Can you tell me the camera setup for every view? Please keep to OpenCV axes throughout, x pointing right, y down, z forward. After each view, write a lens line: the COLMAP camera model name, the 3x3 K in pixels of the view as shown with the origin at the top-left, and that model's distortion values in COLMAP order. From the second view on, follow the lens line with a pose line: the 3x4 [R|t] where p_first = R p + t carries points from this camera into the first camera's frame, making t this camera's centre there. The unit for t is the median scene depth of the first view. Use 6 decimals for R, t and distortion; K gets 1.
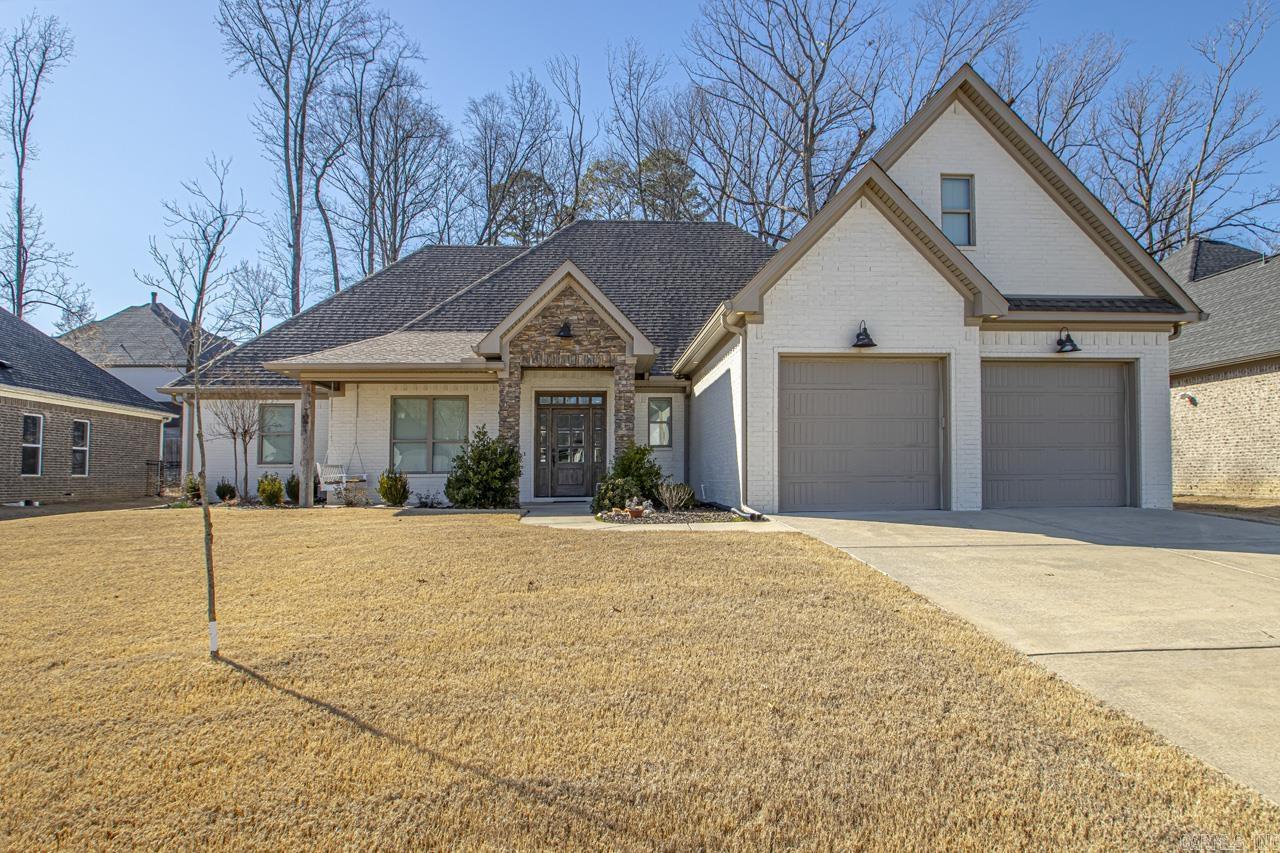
lens RADIAL K [[719.8, 0, 641.6], [0, 719.8, 434.6], [0, 0, 1]] dist [-0.016361, -0.002105]
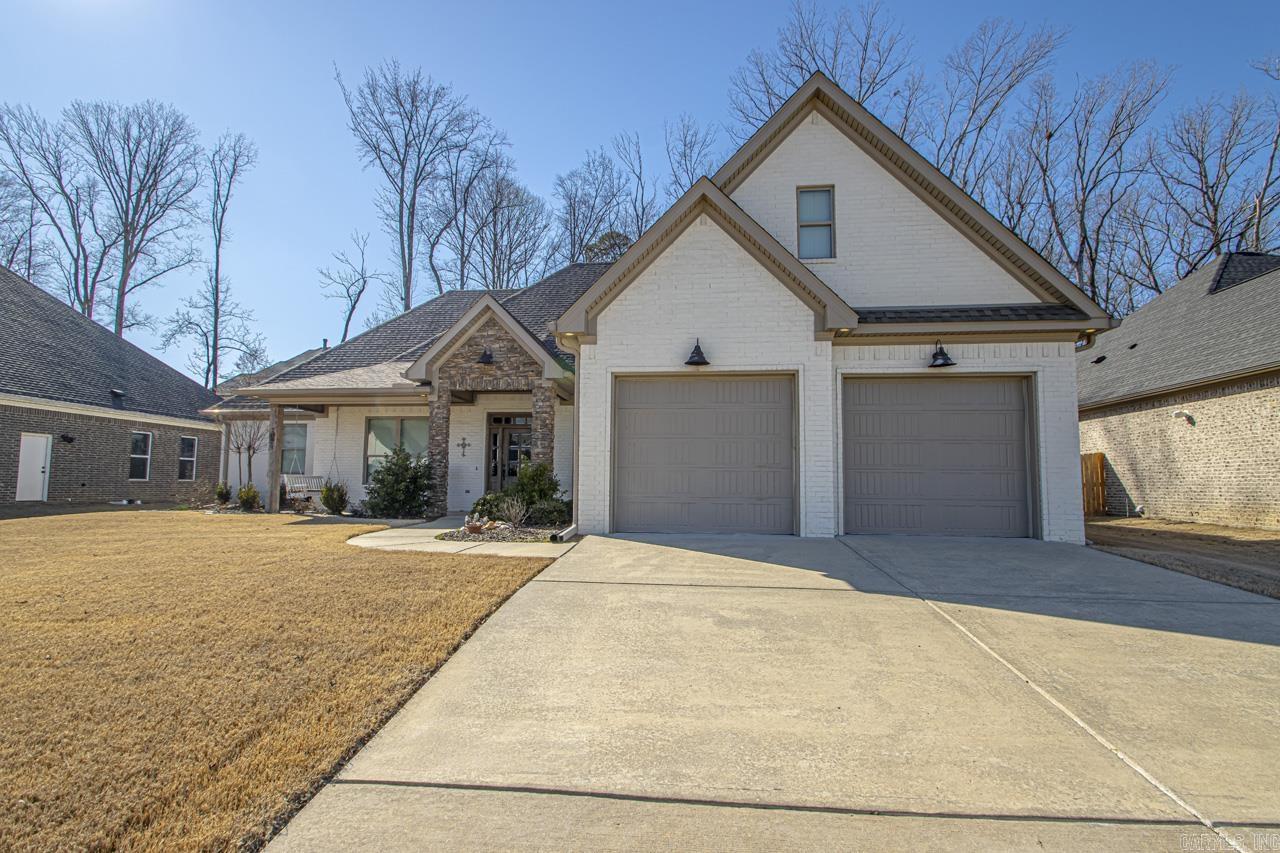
lens RADIAL K [[597.7, 0, 632.0], [0, 597.7, 422.9], [0, 0, 1]] dist [0.004582, -0.008016]
pose [[0.982146, -0.001239, -0.188116, 0.246572], [-0.007250, 0.998986, -0.044431, -0.004391], [0.187980, 0.045002, 0.981141, 0.124288]]
